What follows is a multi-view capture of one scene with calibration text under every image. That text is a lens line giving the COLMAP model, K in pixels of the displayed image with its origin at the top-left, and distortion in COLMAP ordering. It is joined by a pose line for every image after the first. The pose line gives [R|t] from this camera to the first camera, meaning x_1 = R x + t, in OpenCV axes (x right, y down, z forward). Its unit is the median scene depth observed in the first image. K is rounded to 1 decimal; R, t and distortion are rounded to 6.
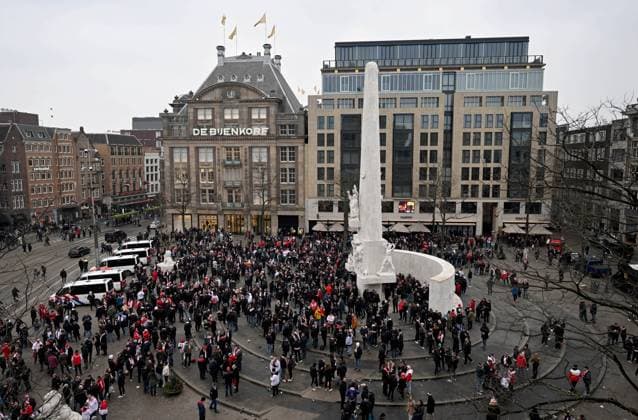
lens RADIAL K [[448.3, 0, 317.1], [0, 448.3, 211.3], [0, 0, 1]] dist [-0.006168, -0.001297]
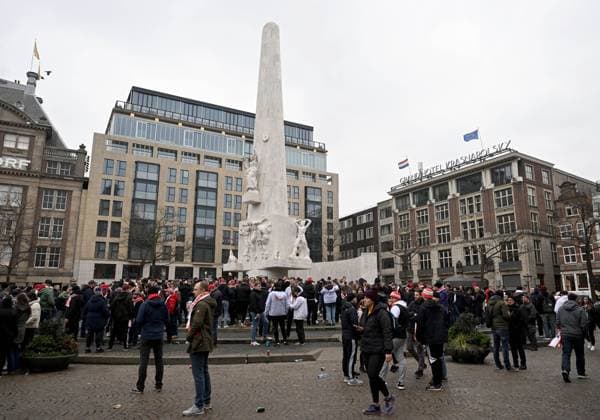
lens RADIAL K [[434.5, 0, 320.0], [0, 434.5, 203.5], [0, 0, 1]] dist [0.008563, -0.002739]
pose [[0.809783, 0.122318, 0.573838, -0.123793], [0.077756, 0.947029, -0.311593, 0.139726], [-0.581555, 0.296942, 0.757377, 0.194026]]
